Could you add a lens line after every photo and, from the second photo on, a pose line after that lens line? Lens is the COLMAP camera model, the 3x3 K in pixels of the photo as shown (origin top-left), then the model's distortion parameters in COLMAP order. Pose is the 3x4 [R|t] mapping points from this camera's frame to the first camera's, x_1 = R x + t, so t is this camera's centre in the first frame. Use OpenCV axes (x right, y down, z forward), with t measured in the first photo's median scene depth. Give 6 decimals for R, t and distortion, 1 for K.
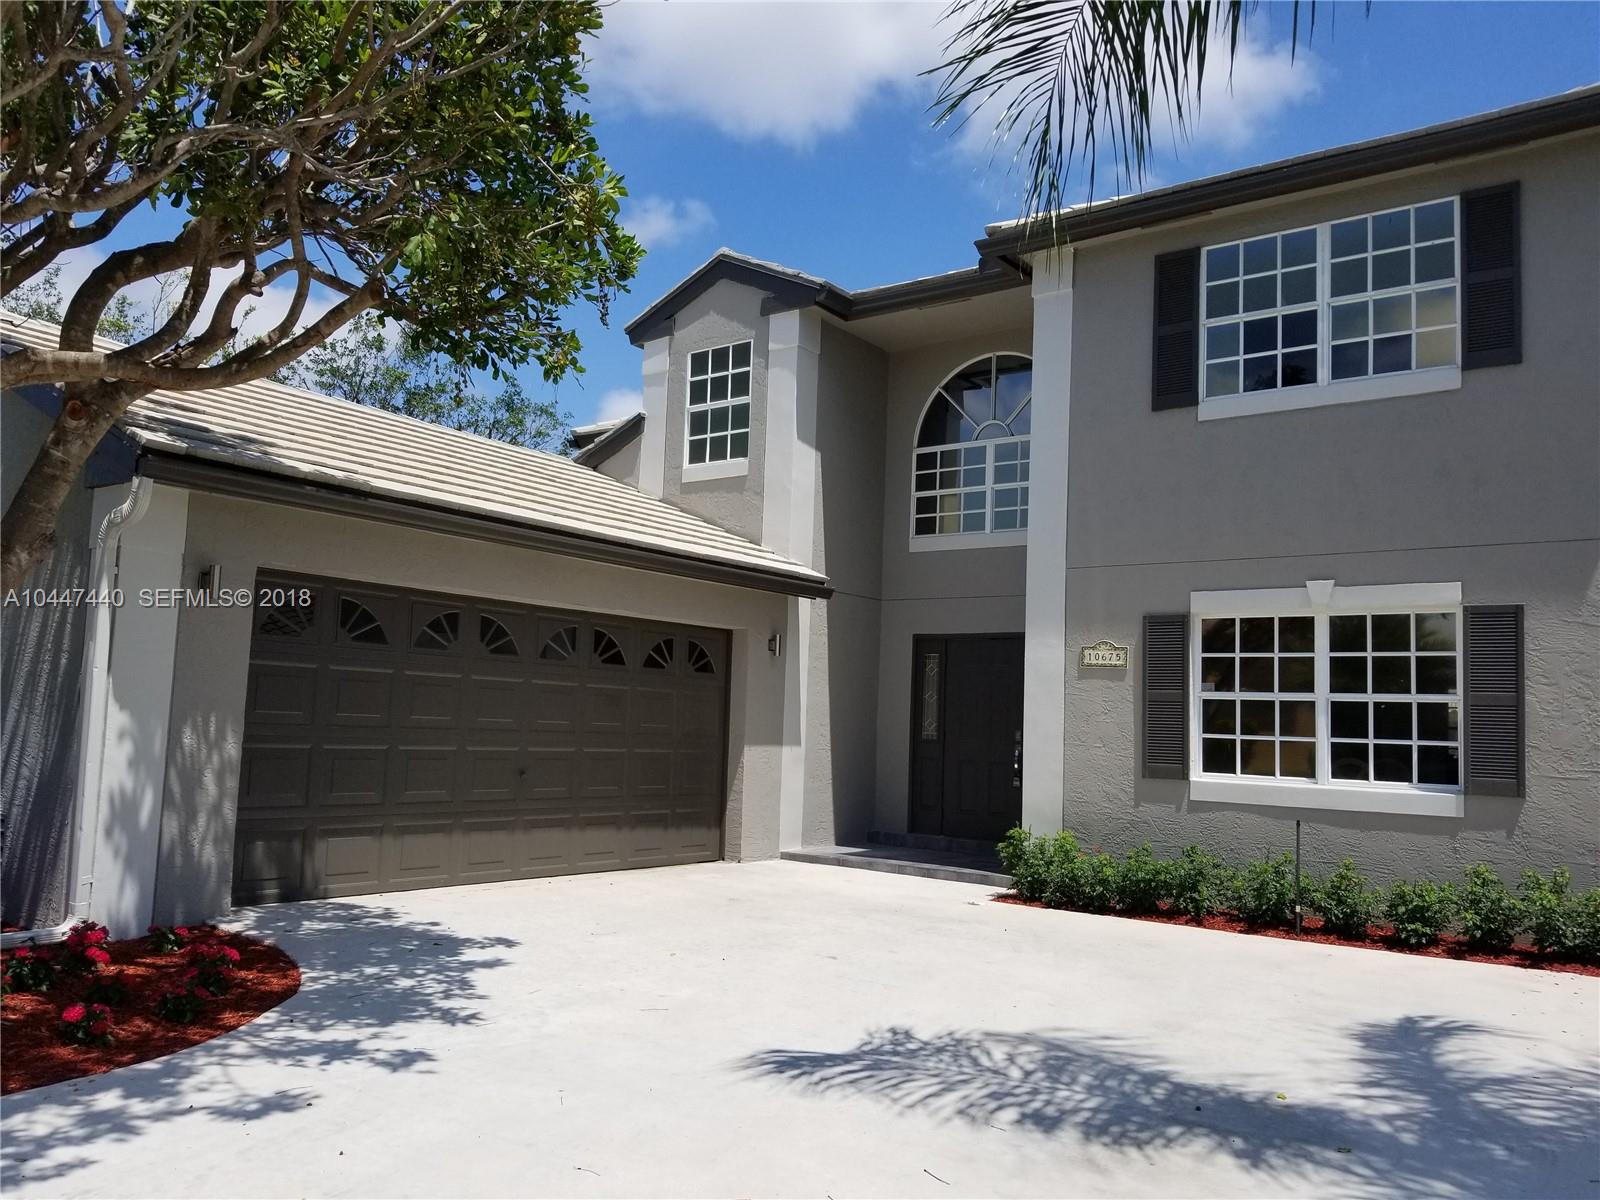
lens RADIAL K [[1127.5, 0, 745.1], [0, 1127.5, 603.8], [0, 0, 1]] dist [0.090514, -0.141468]
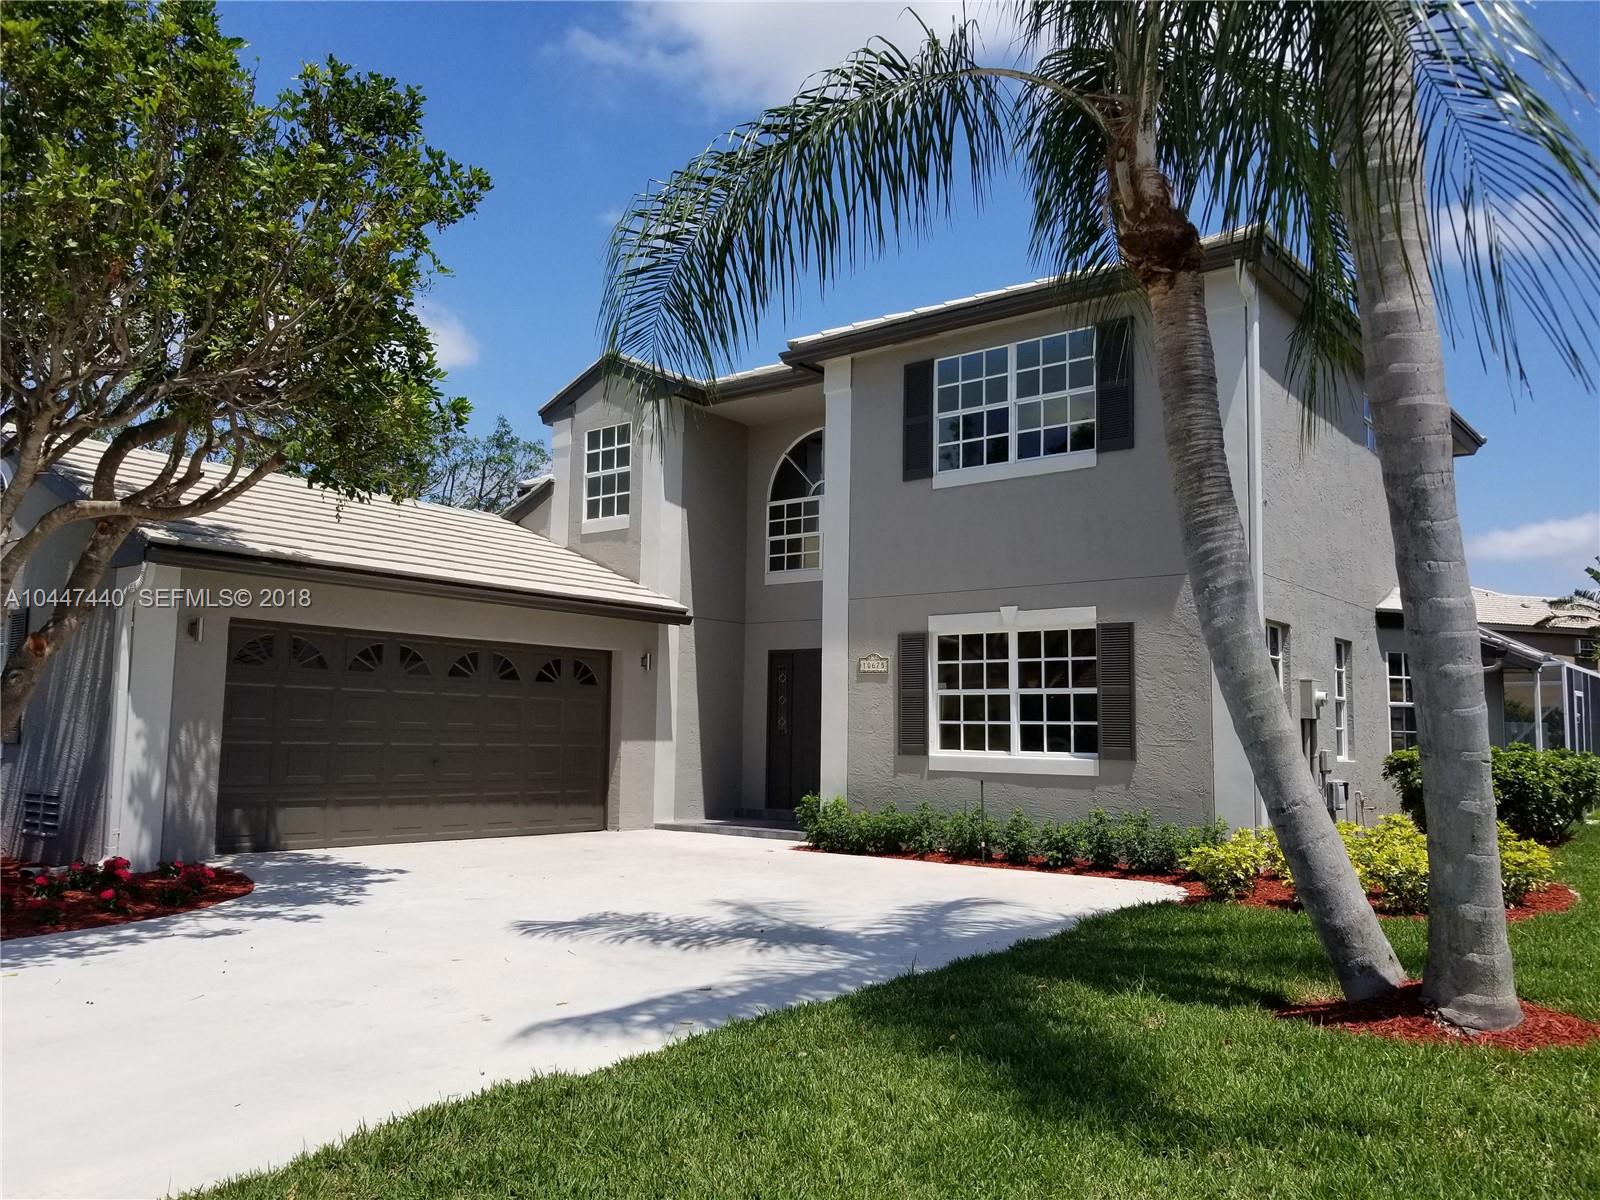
lens RADIAL K [[1127.5, 0, 745.1], [0, 1127.5, 603.8], [0, 0, 1]] dist [0.090514, -0.141468]
pose [[0.999517, -0.023696, -0.020109, 0.208988], [0.023445, 0.999645, -0.012632, -0.013502], [0.020401, 0.012154, 0.999718, -0.355458]]
